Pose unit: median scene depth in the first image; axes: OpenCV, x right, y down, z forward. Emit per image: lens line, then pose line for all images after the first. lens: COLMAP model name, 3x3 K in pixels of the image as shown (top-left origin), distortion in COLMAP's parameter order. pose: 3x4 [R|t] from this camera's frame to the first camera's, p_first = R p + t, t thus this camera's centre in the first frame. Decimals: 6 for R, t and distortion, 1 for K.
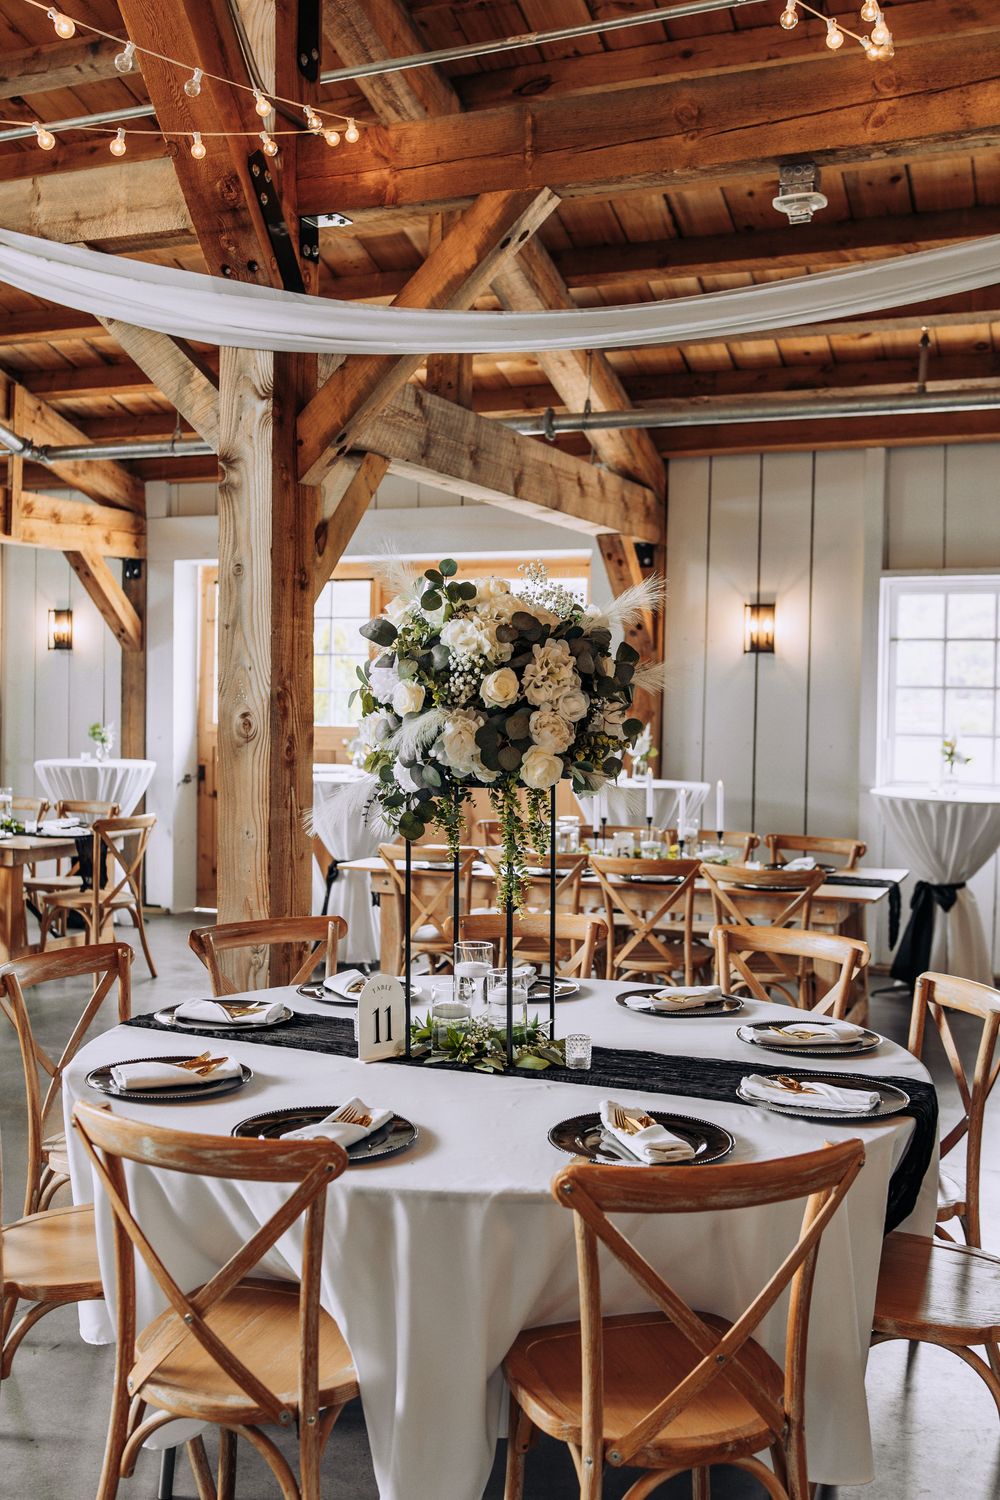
lens RADIAL K [[1488.6, 0, 484.0], [0, 1488.6, 726.7], [0, 0, 1]] dist [0.012265, -0.024307]
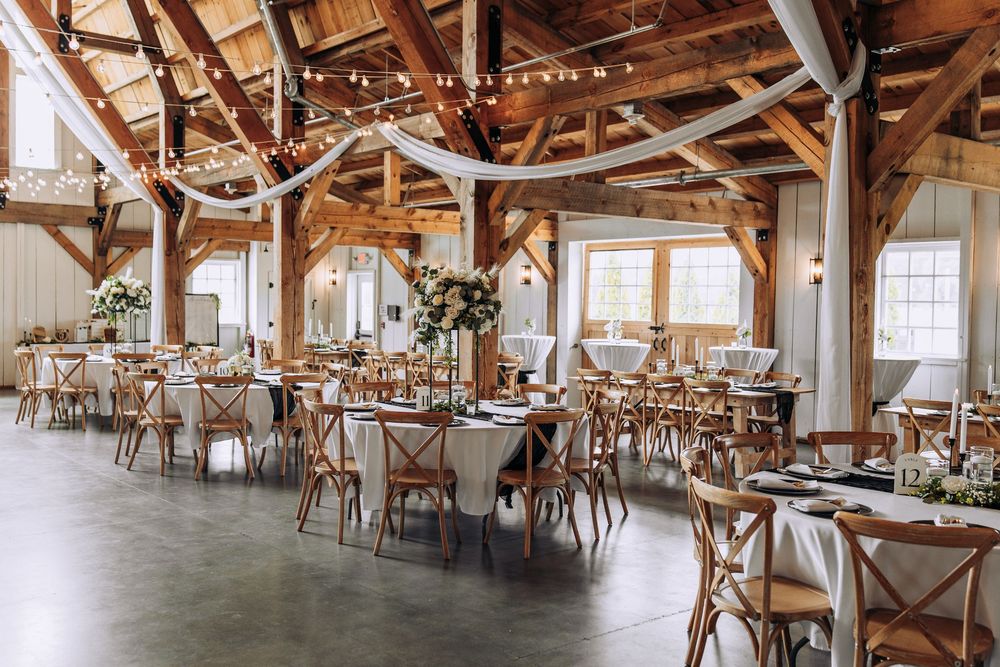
lens RADIAL K [[999.0, 0, 514.3], [0, 999.0, 333.6], [0, 0, 1]] dist [0.007648, -0.015488]
pose [[0.892146, 0.013609, -0.451543, 0.397014], [-0.012140, 0.999907, 0.006151, 0.011660], [0.451585, -0.000006, 0.892228, -0.322760]]
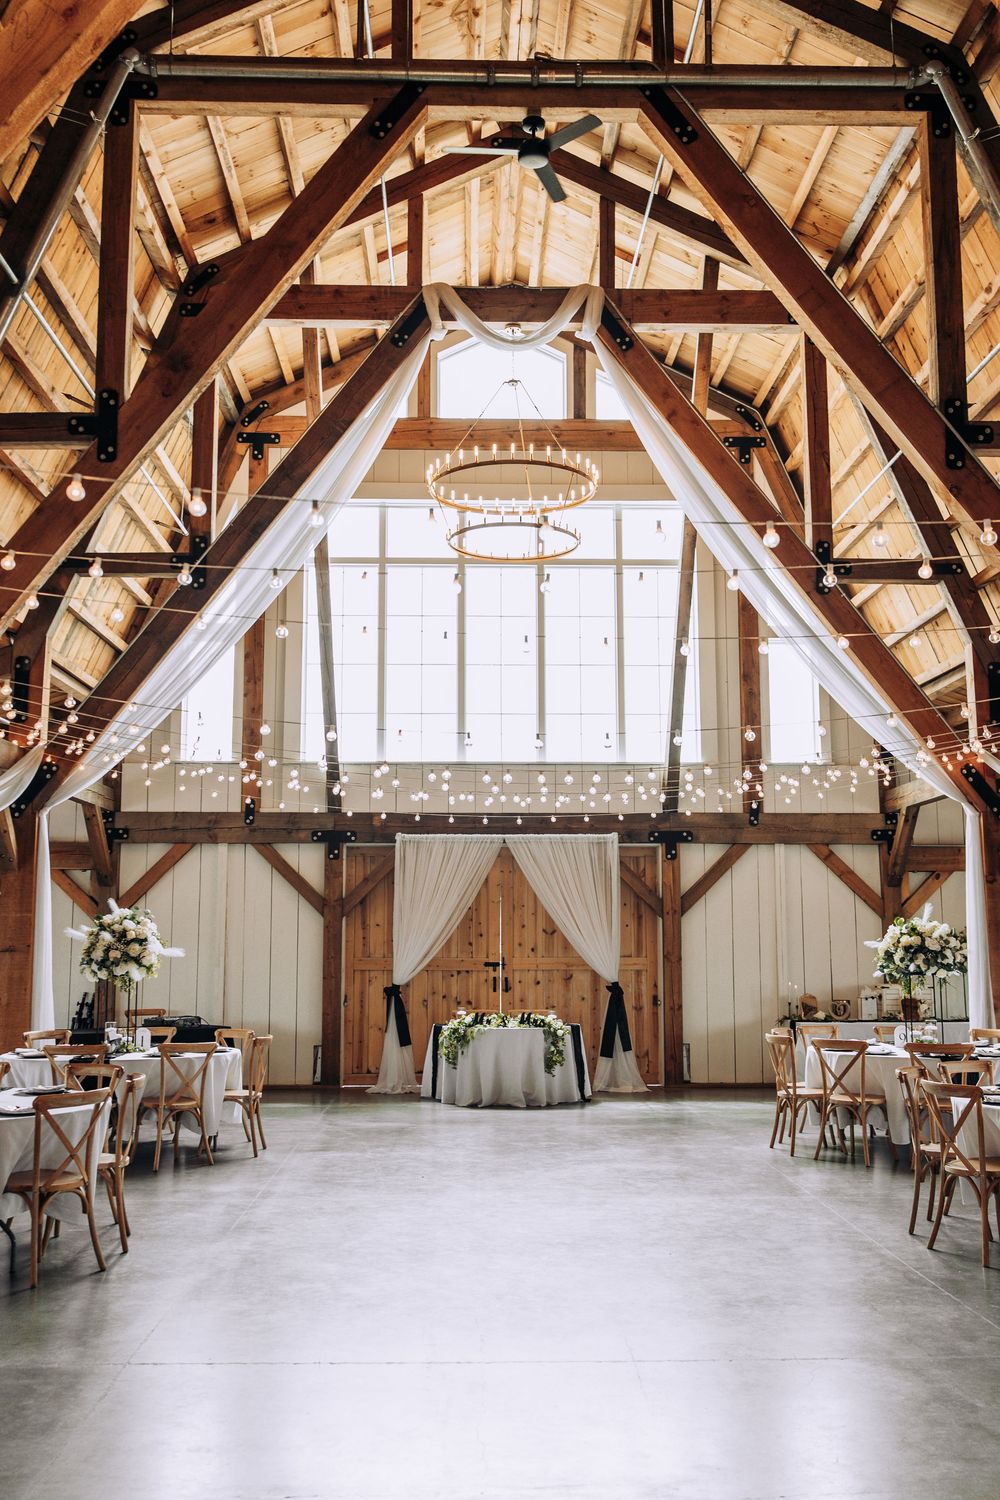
lens RADIAL K [[1488.6, 0, 484.0], [0, 1488.6, 726.7], [0, 0, 1]] dist [0.012265, -0.024307]
pose [[0.418209, -0.145036, -0.896697, 0.329984], [-0.013717, 0.986050, -0.165885, 0.004293], [0.908247, 0.081675, 0.410386, -0.233674]]
